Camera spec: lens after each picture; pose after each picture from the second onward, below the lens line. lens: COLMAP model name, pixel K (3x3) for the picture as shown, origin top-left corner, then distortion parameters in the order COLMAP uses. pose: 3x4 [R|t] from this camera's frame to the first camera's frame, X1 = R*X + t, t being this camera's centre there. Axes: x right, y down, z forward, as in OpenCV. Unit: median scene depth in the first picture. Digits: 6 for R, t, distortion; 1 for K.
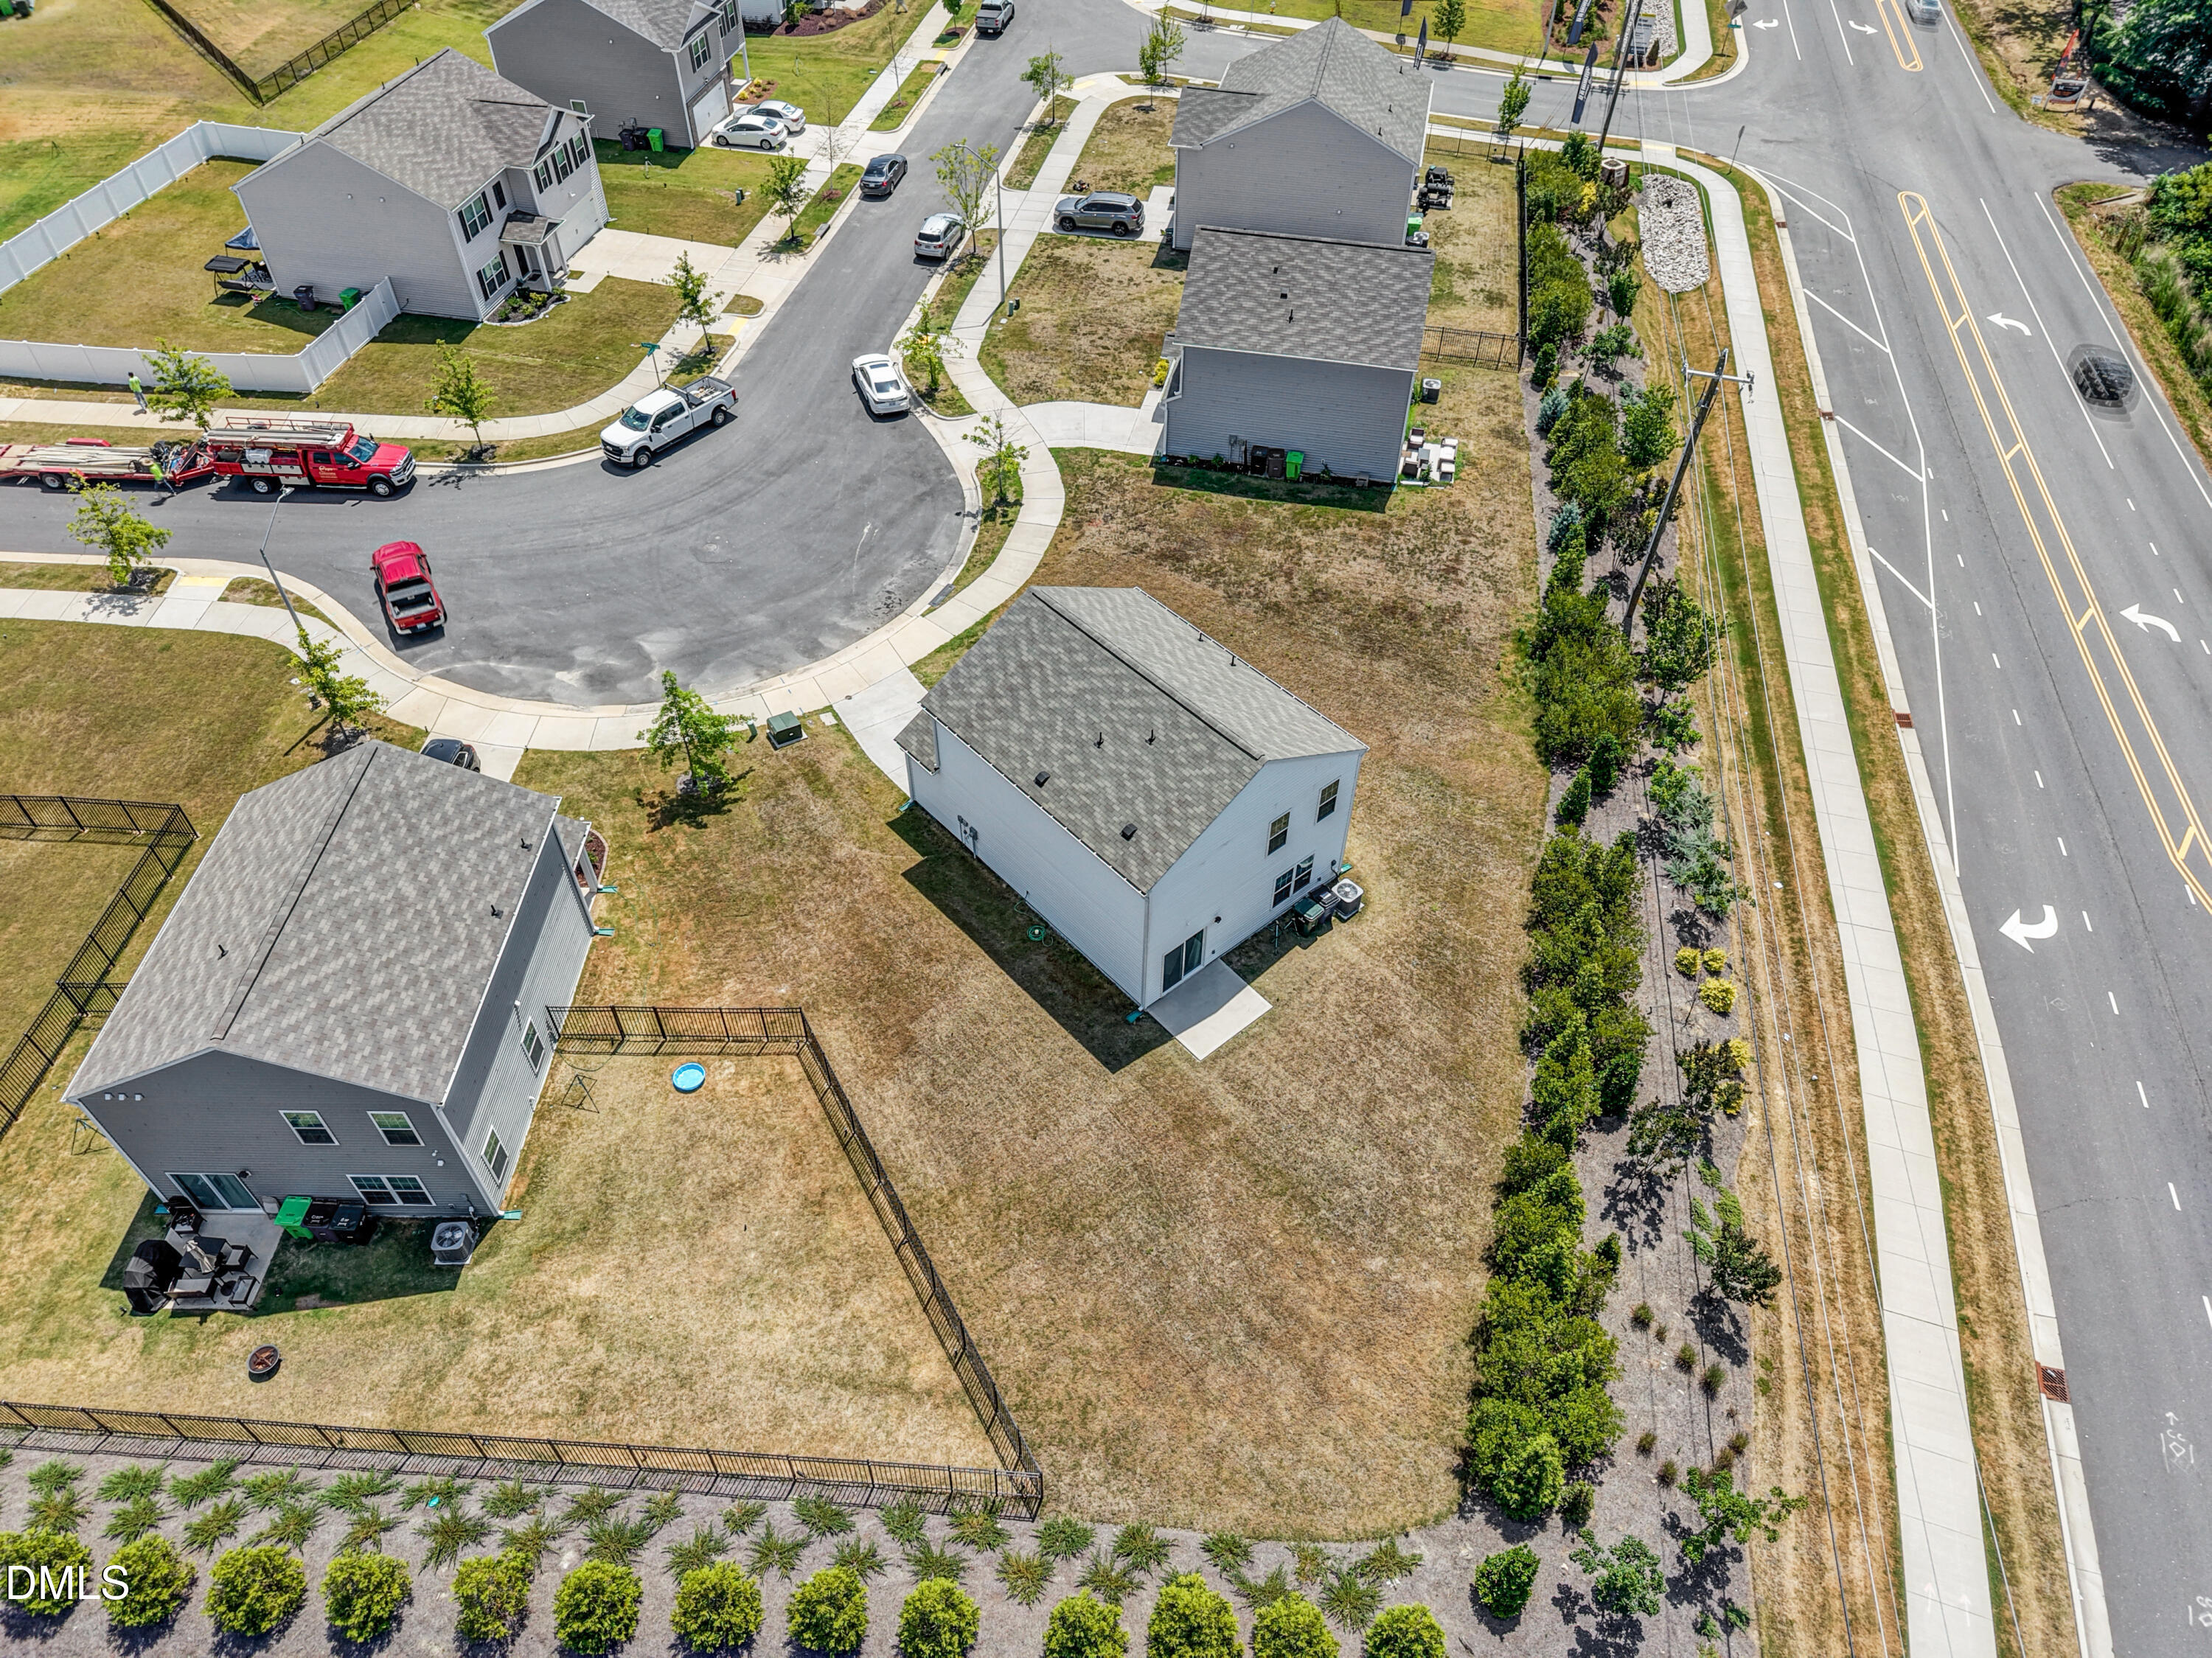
lens RADIAL K [[1495.5, 0, 1114.4], [0, 1495.5, 828.7], [0, 0, 1]] dist [0.019729, -0.022131]
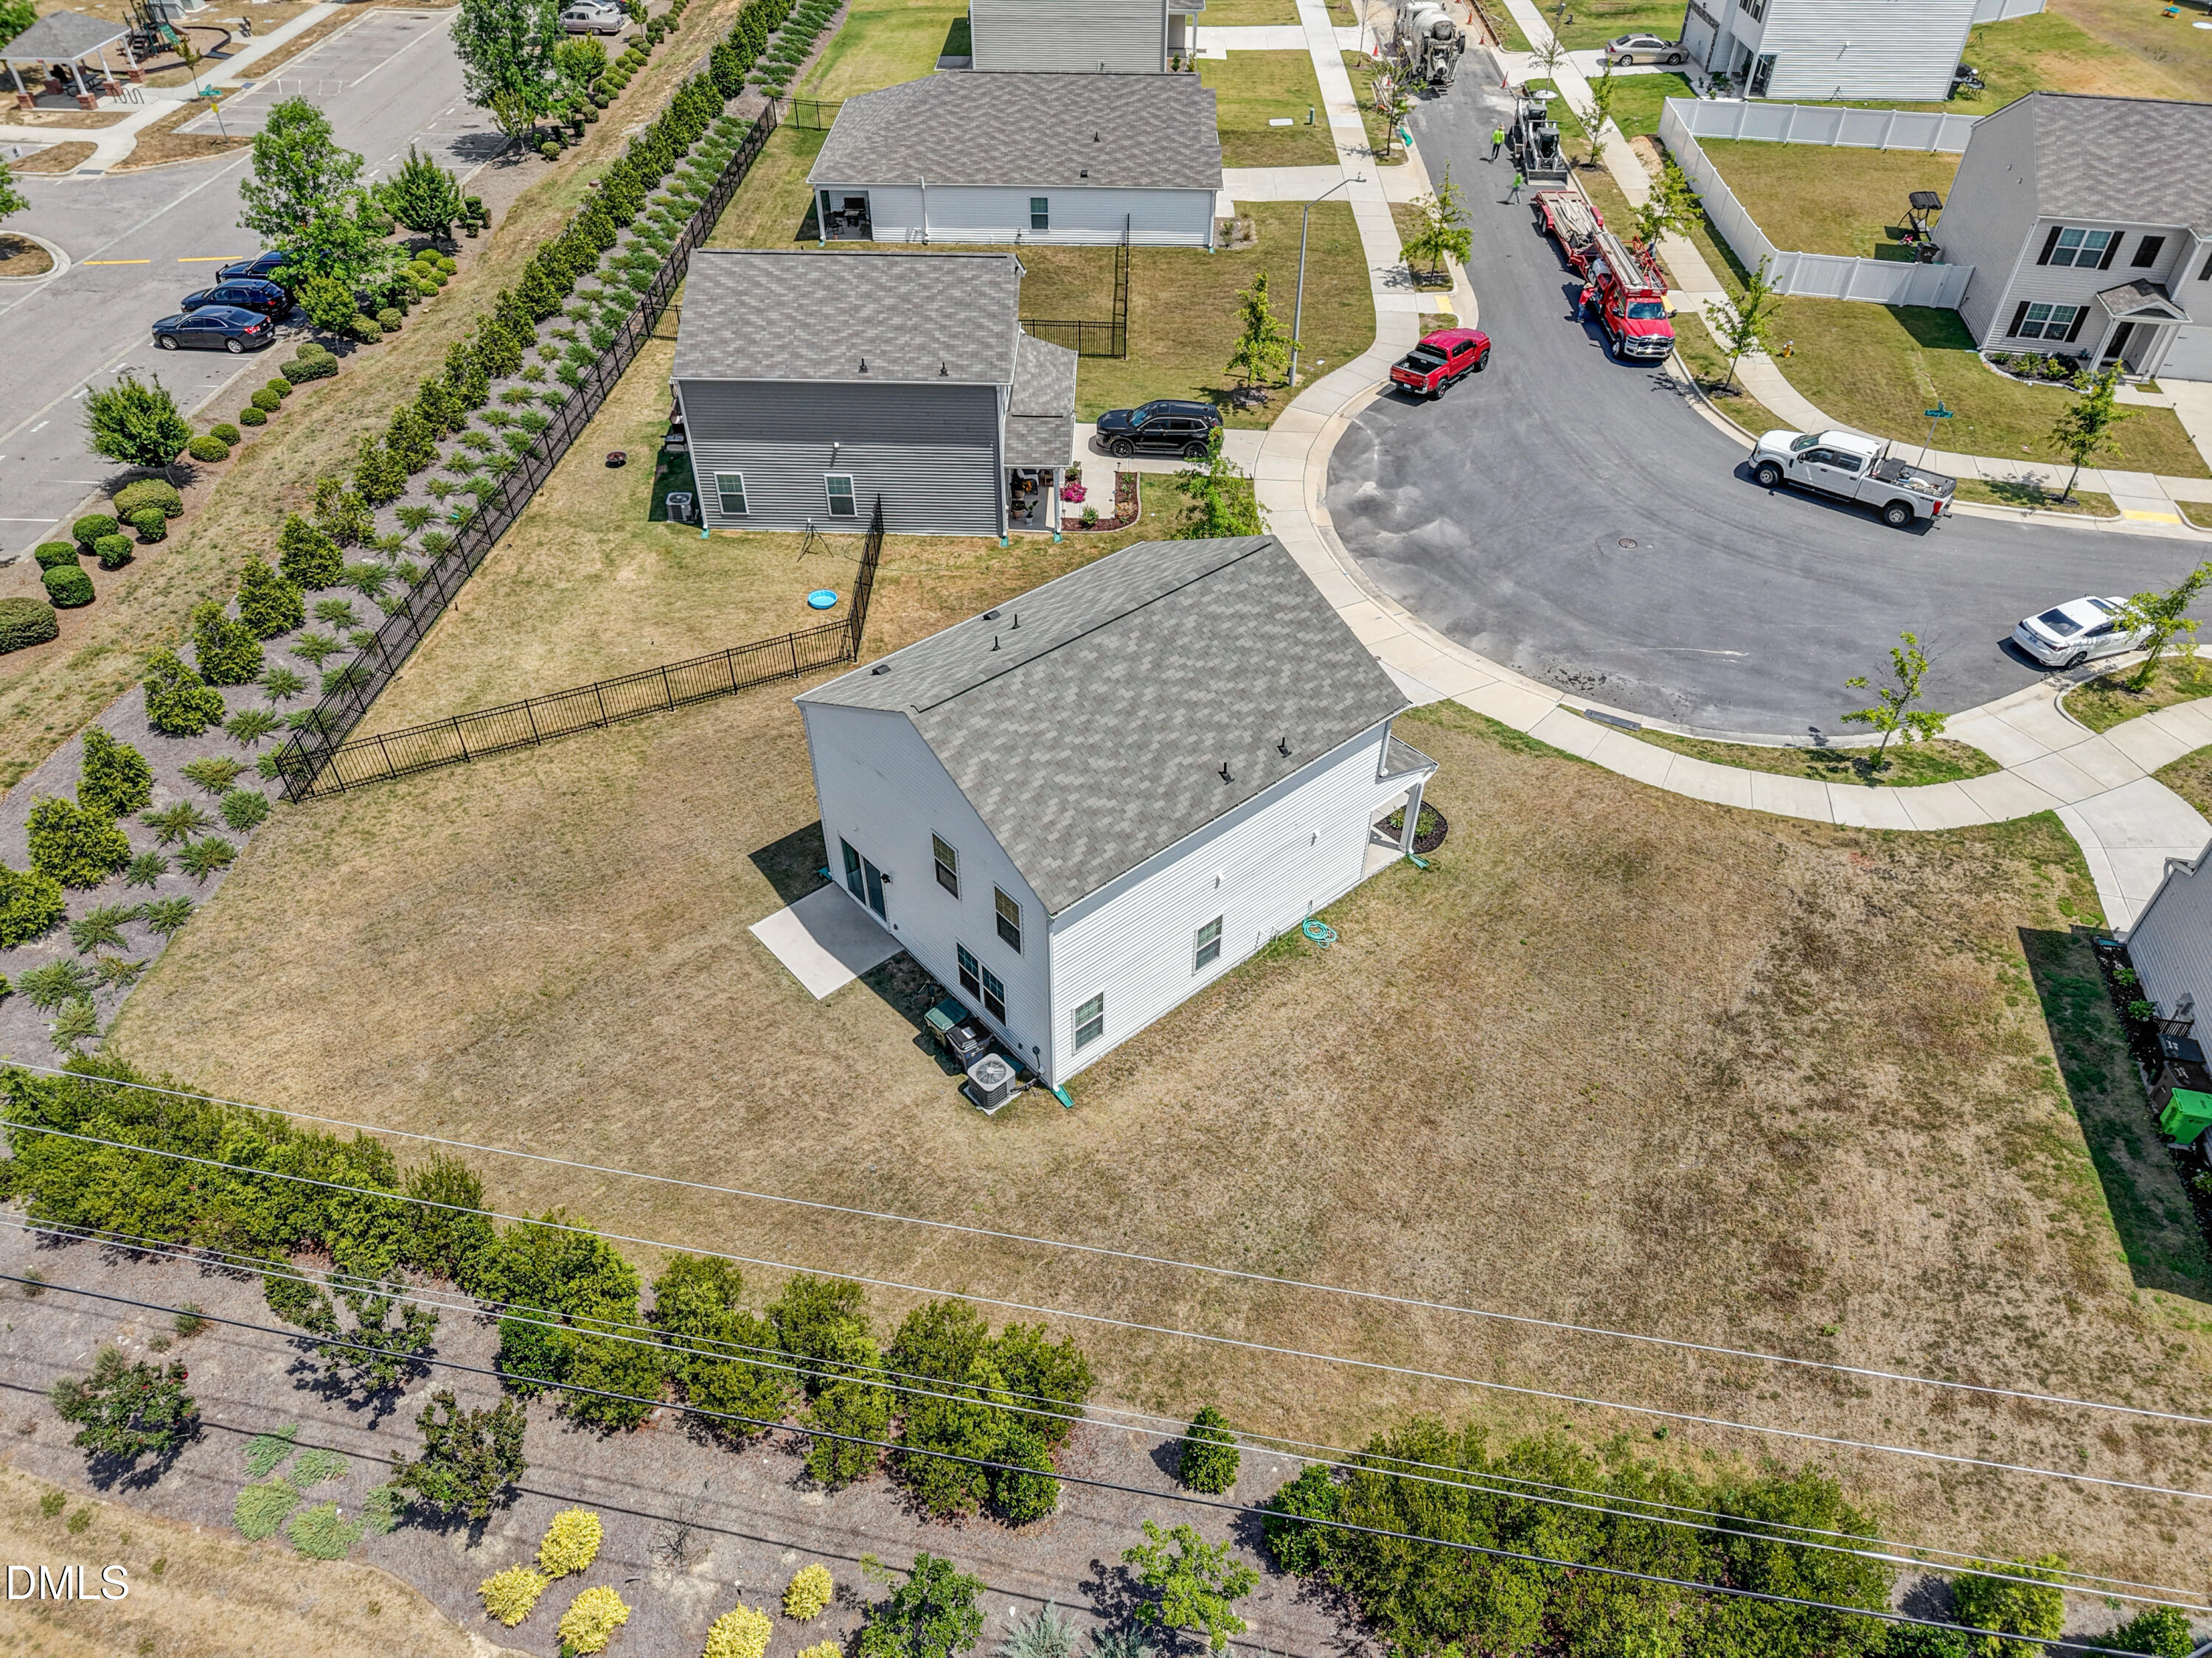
lens RADIAL K [[1488.3, 0, 1100.8], [0, 1488.3, 819.8], [0, 0, 1]] dist [0.005099, 0.006149]
pose [[-0.000930, 0.655208, -0.755448, 0.490187], [-0.722120, 0.522154, 0.453759, -0.298057], [0.691767, 0.545946, 0.472653, 0.549955]]
